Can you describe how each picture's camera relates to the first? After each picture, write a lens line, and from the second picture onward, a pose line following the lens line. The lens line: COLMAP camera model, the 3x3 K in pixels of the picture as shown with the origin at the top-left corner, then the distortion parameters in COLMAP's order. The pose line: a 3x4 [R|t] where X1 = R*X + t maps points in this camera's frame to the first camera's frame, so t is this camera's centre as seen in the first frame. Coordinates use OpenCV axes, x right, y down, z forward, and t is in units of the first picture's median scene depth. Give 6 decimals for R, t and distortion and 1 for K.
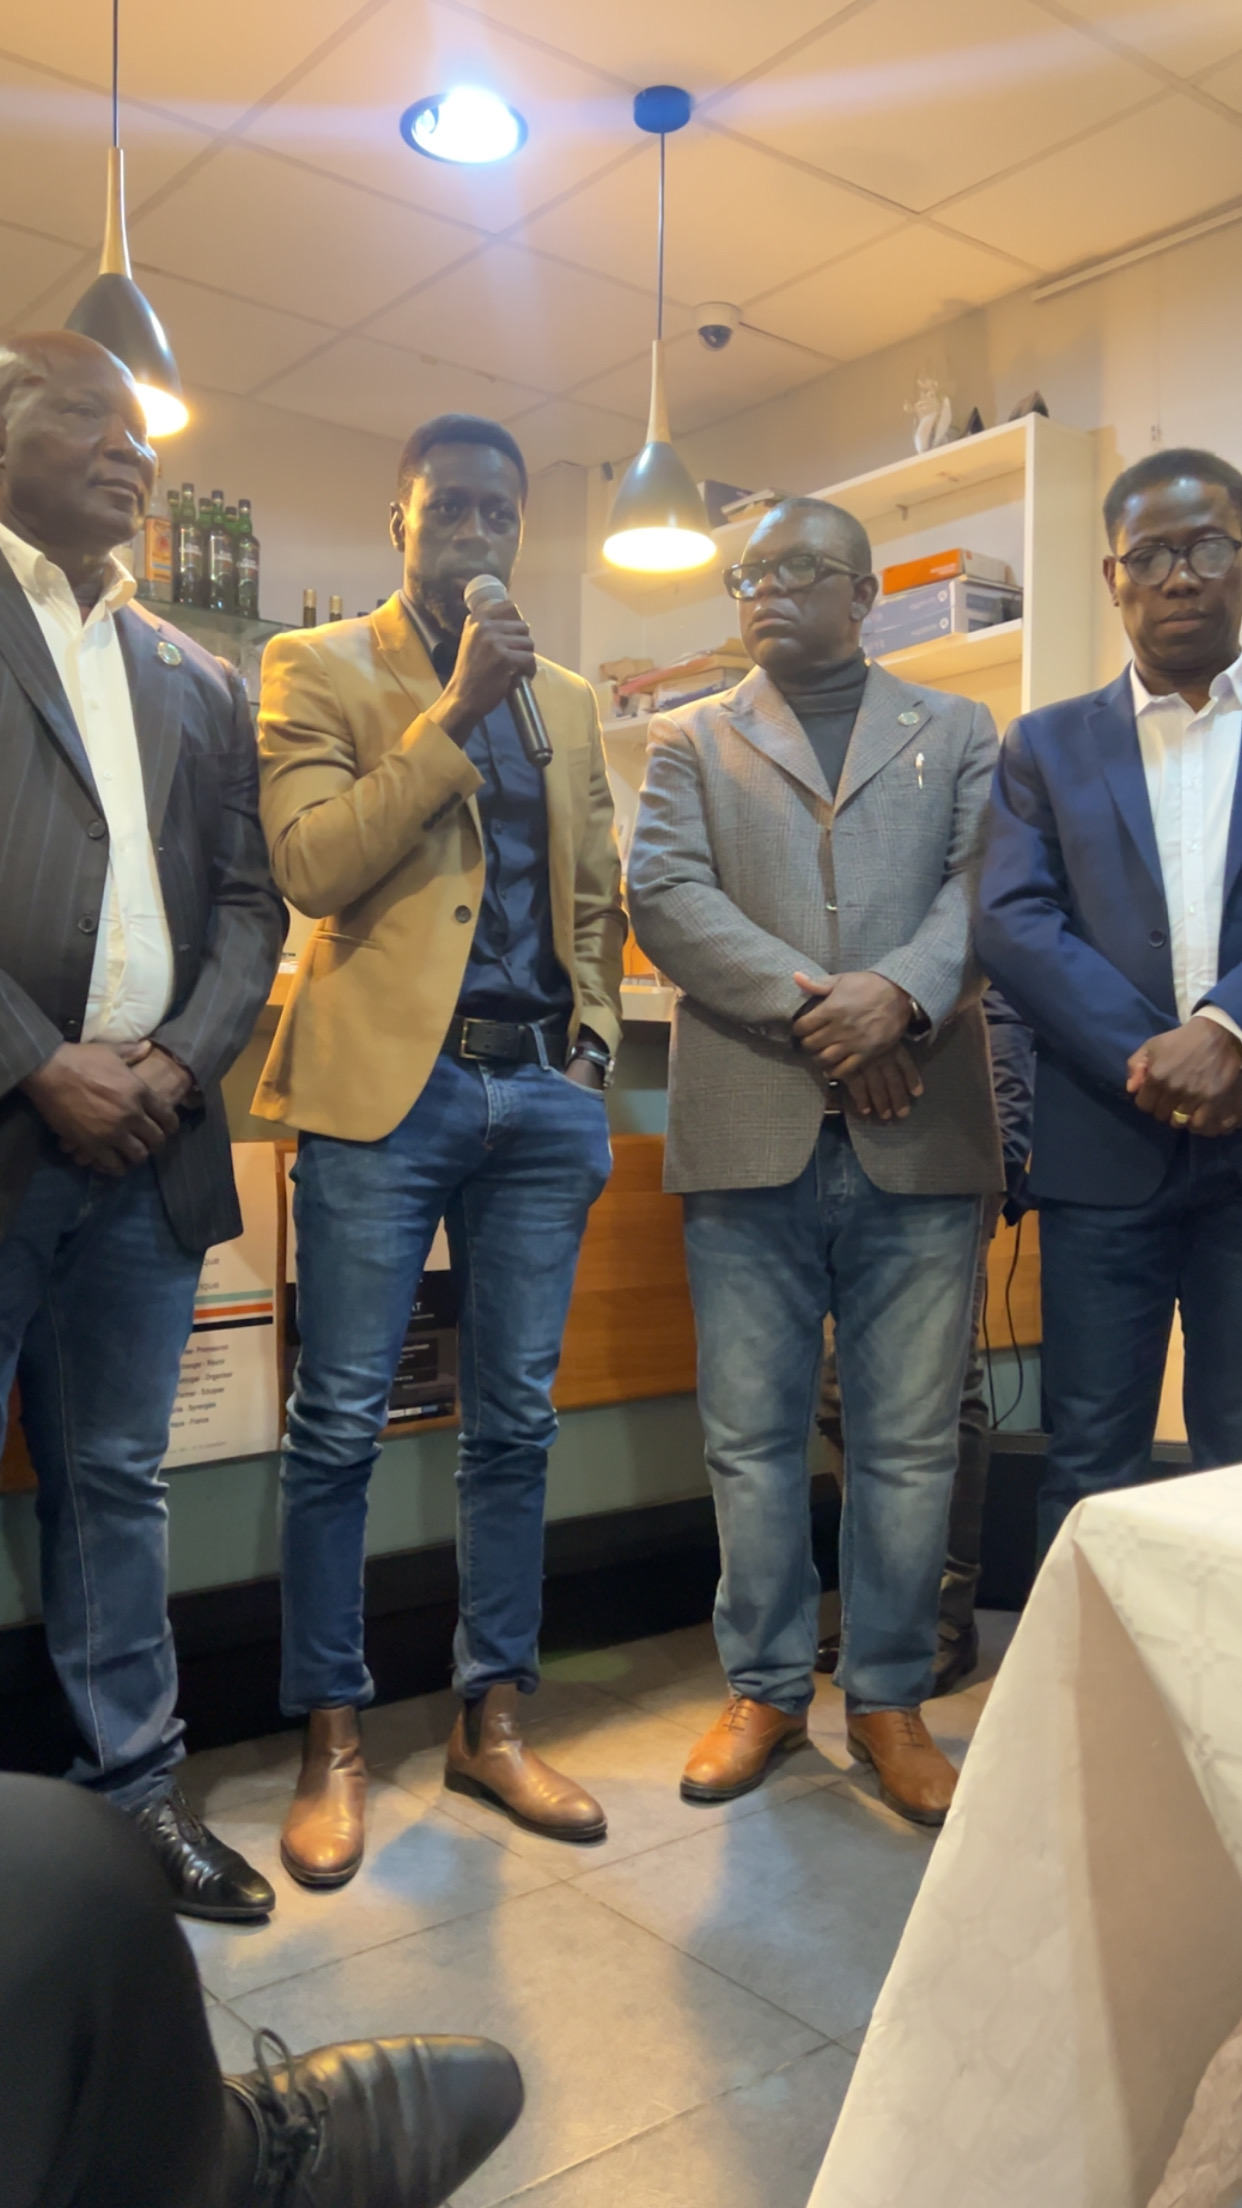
lens RADIAL K [[1799.4, 0, 604.9], [0, 1799.4, 1106.7], [0, 0, 1]] dist [0.002236, 0.020043]
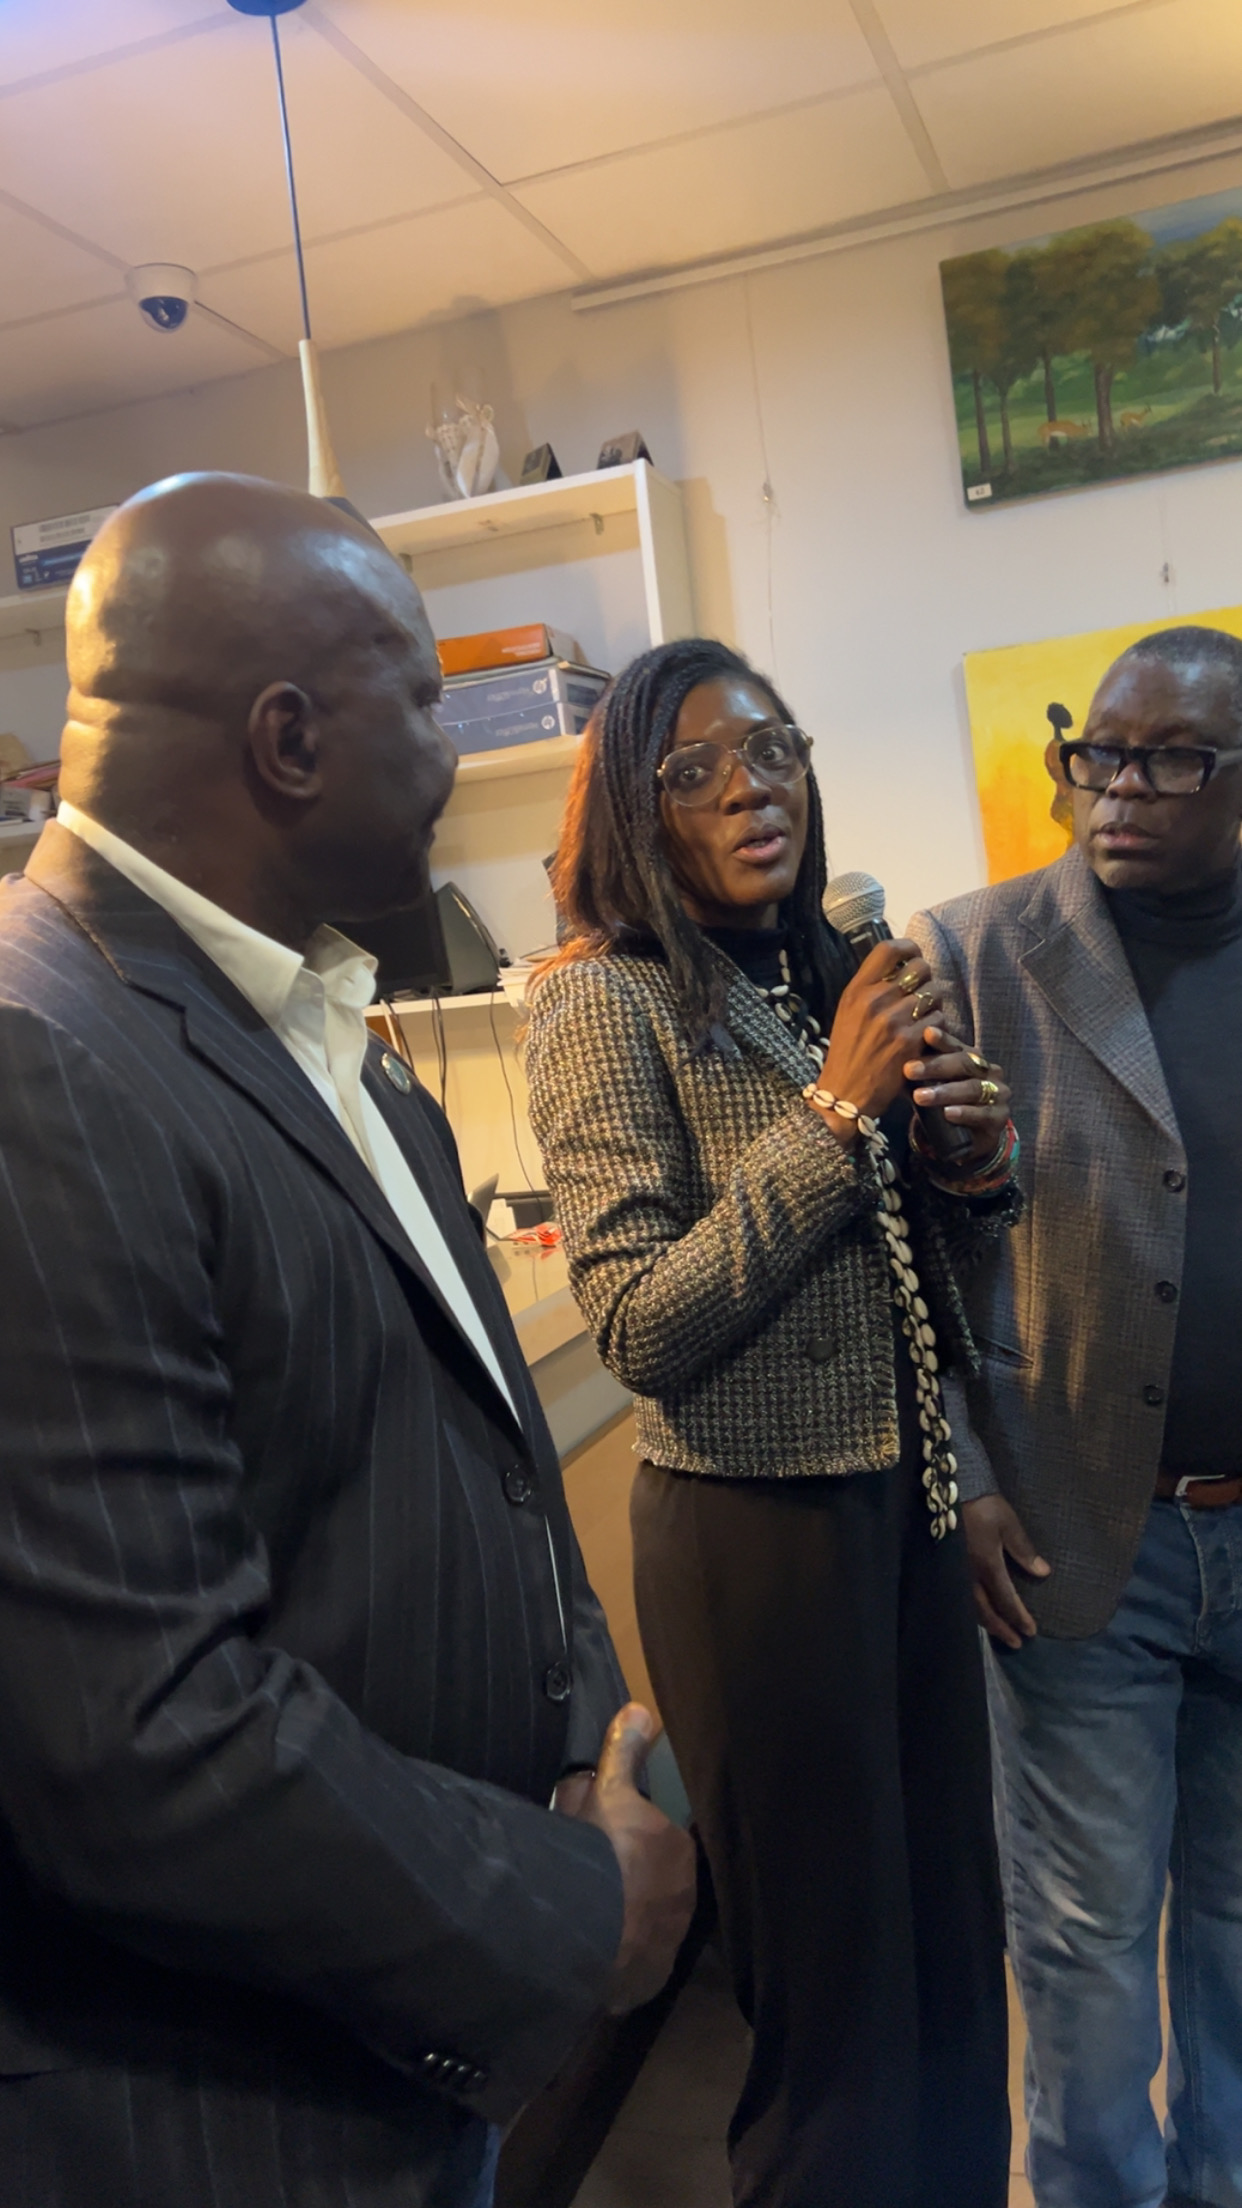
lens RADIAL K [[1799.4, 0, 621.5], [0, 1799.4, 1112.9], [0, 0, 1]] dist [0.002236, 0.020043]
pose [[0.846421, -0.133805, 0.515430, -0.205524], [0.120366, 0.990940, 0.059587, -0.141990], [-0.518733, 0.011605, 0.854857, 0.316489]]
